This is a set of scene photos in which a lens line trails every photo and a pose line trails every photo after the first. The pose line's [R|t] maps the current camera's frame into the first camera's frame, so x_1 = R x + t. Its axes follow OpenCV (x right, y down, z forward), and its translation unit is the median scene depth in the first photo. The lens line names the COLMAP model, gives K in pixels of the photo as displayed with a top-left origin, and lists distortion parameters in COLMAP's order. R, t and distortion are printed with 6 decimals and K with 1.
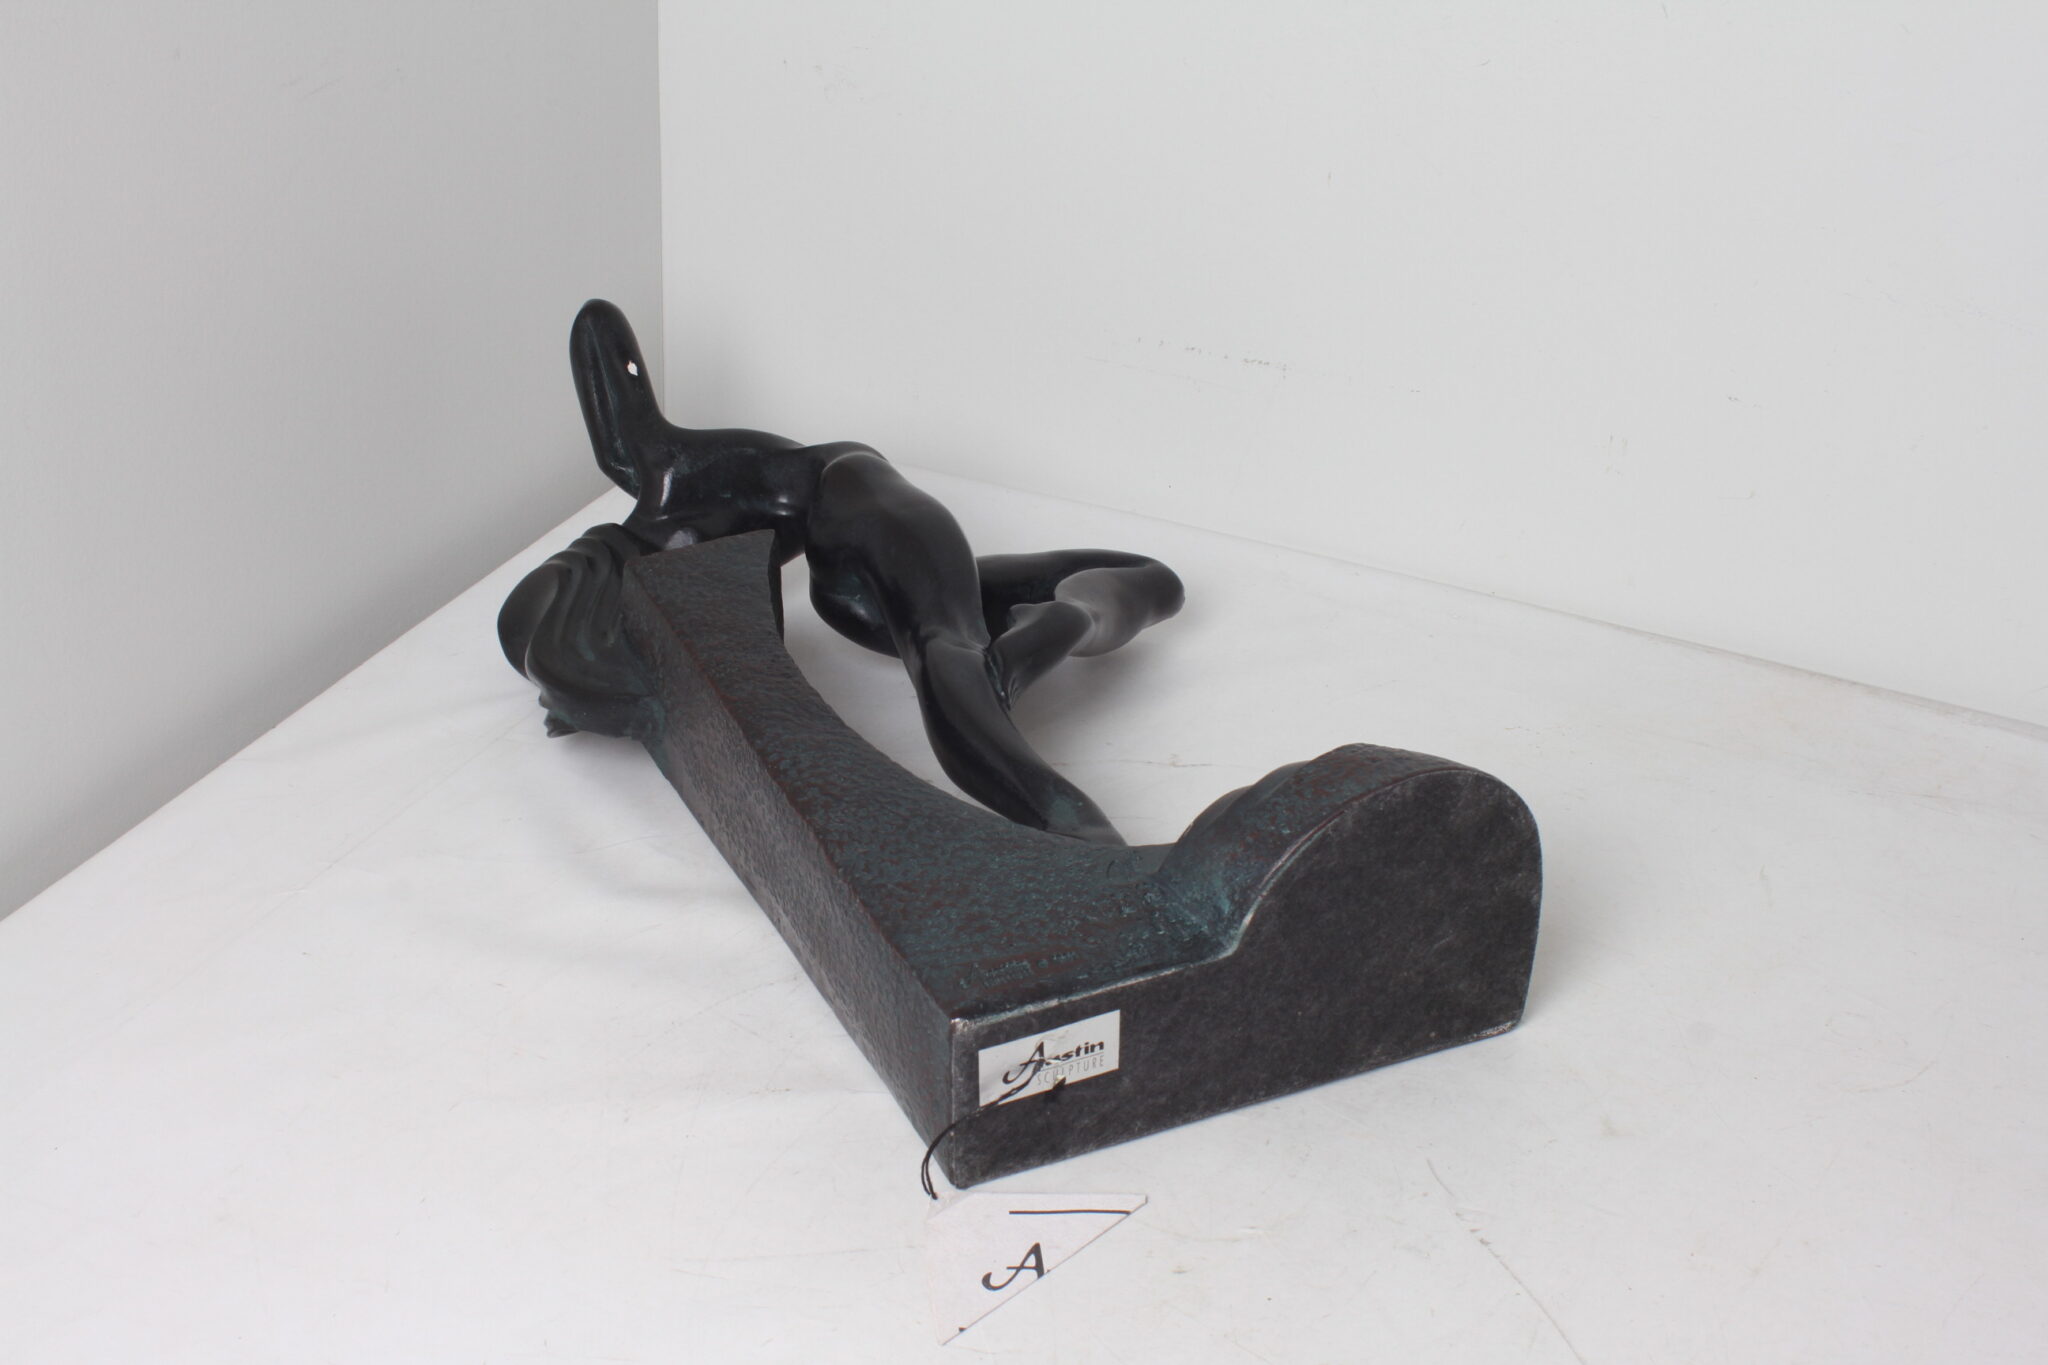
lens RADIAL K [[2796.0, 0, 1021.7], [0, 2796.0, 688.6], [0, 0, 1]] dist [-0.115425, 0.000000]
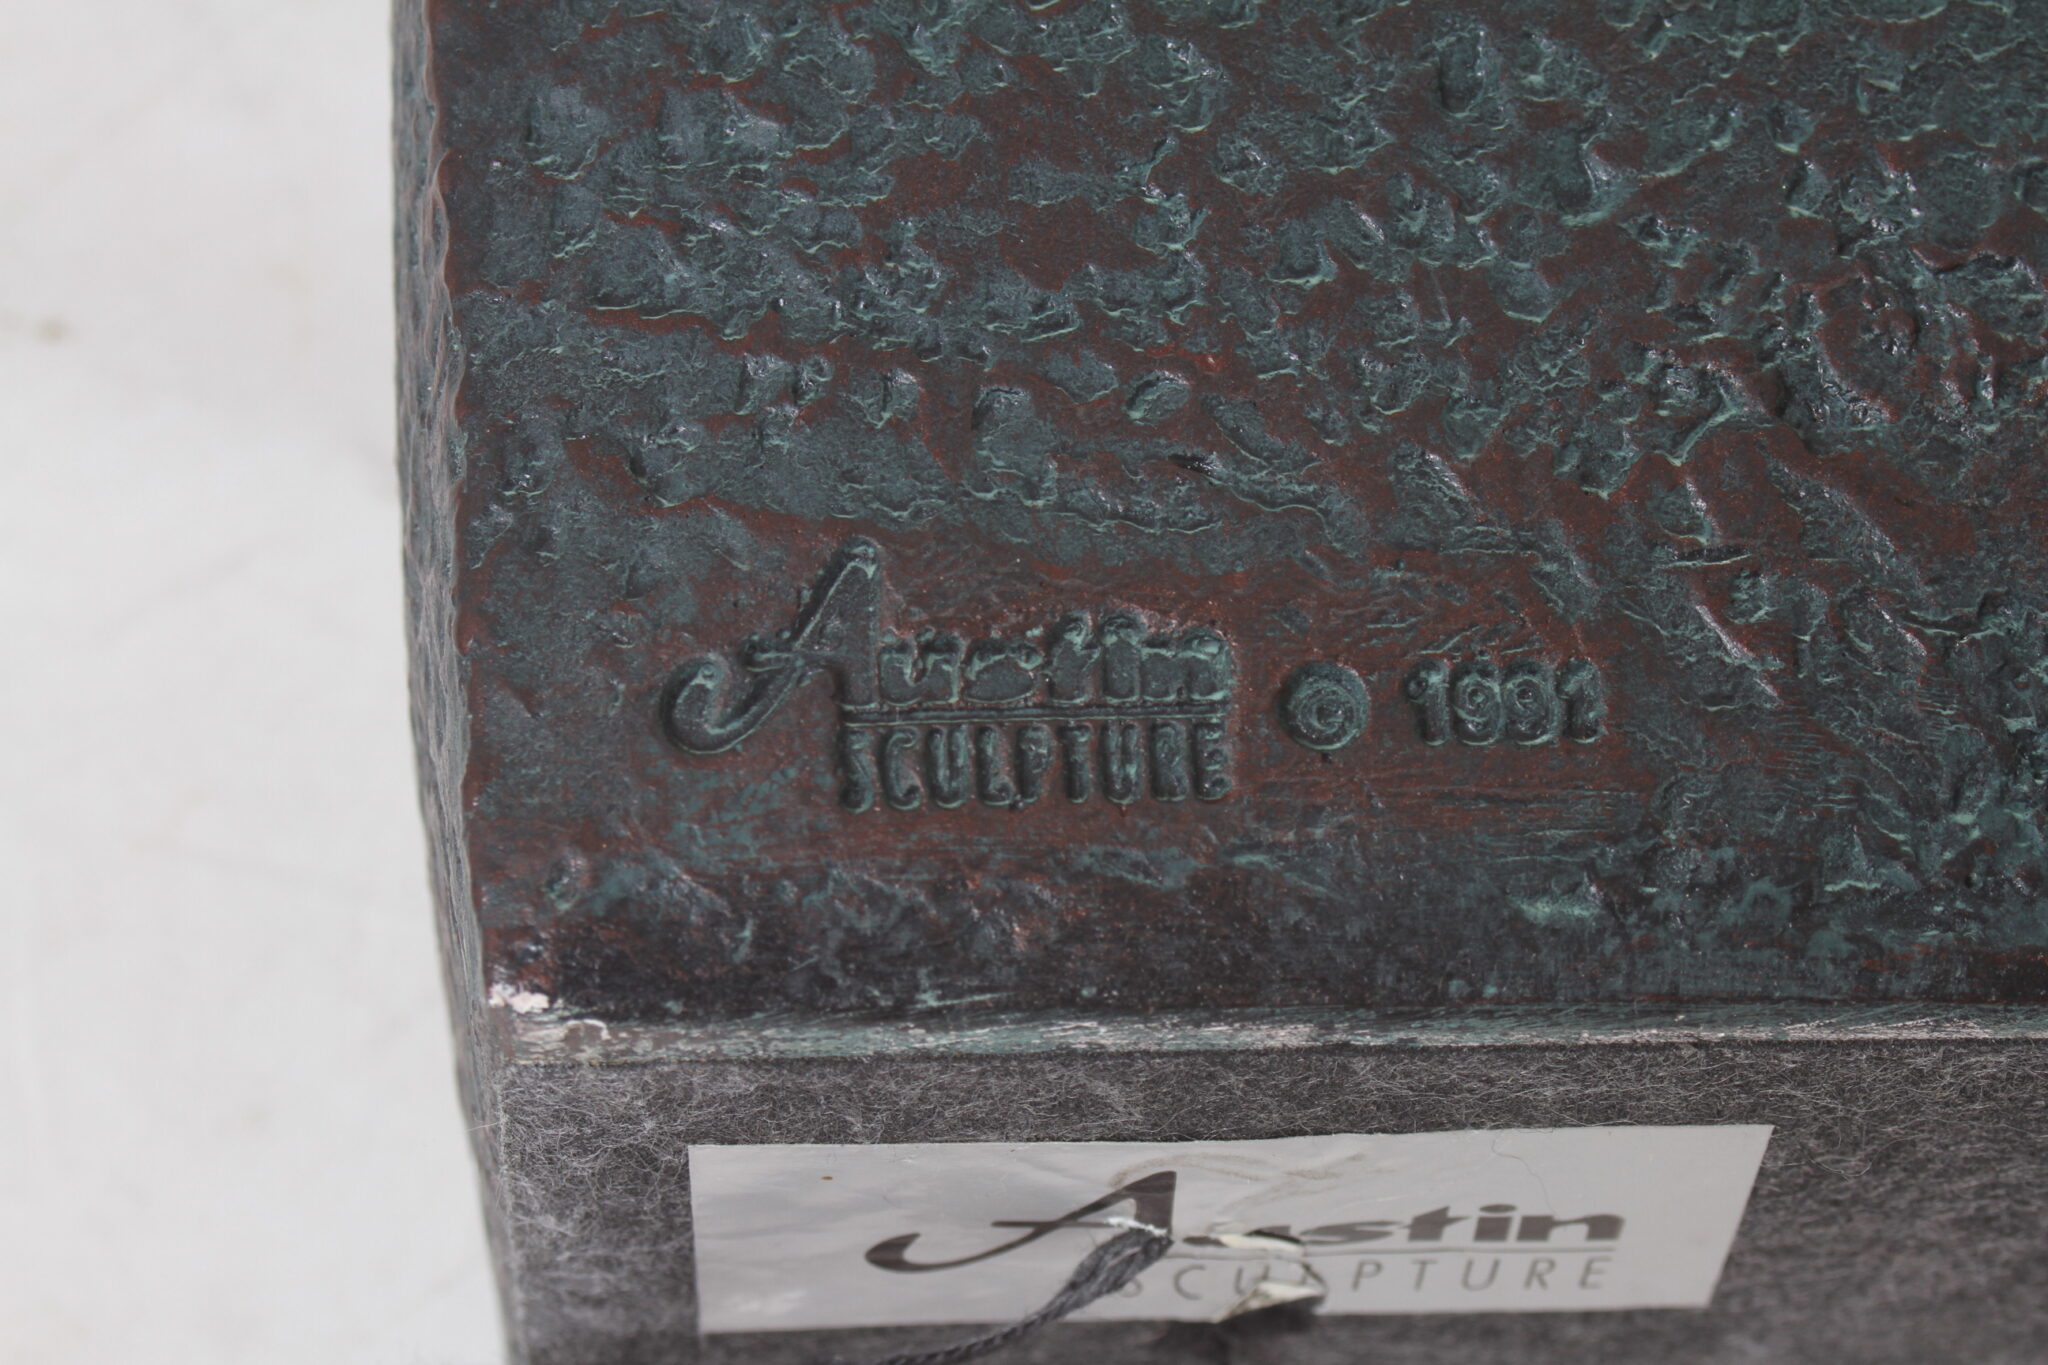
lens RADIAL K [[6179.9, 0, 1026.6], [0, 6179.9, 689.1], [0, 0, 1]] dist [0.189723, 0.000000]
pose [[0.920831, 0.362669, -0.143320, 0.036865], [-0.230334, 0.802396, 0.550552, -0.066882], [0.314668, -0.473954, 0.822406, 0.732623]]
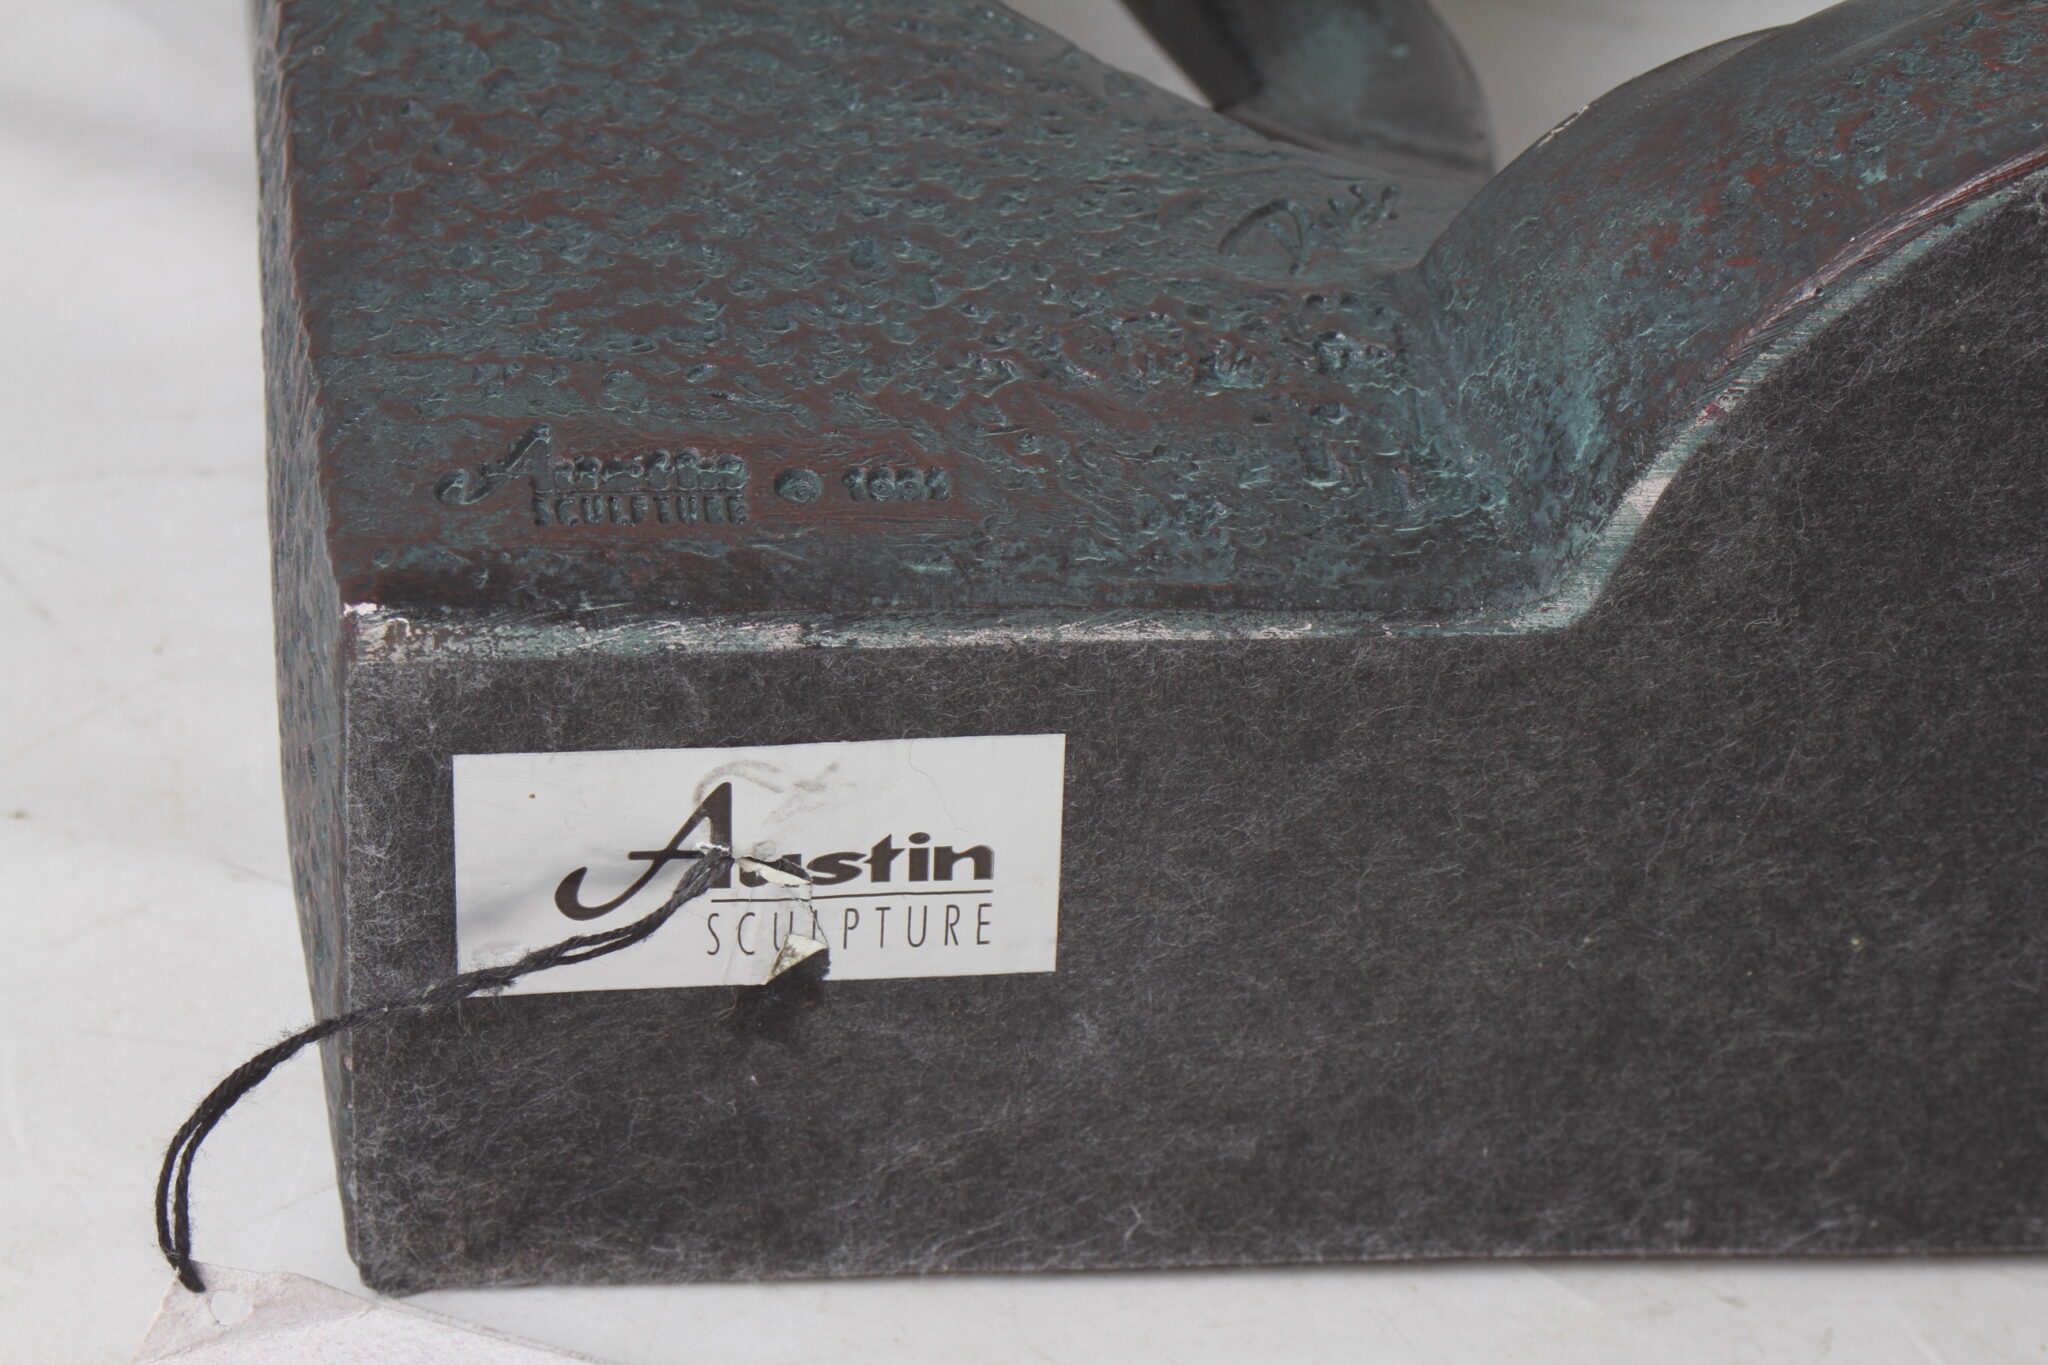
lens RADIAL K [[7101.6, 0, 1029.4], [0, 7101.6, 672.5], [0, 0, 1]] dist [0.318302, 0.000000]
pose [[0.945273, 0.214520, -0.245844, 0.187025], [-0.200623, 0.976351, 0.080552, 0.057902], [0.257310, -0.026822, 0.965957, 0.375138]]
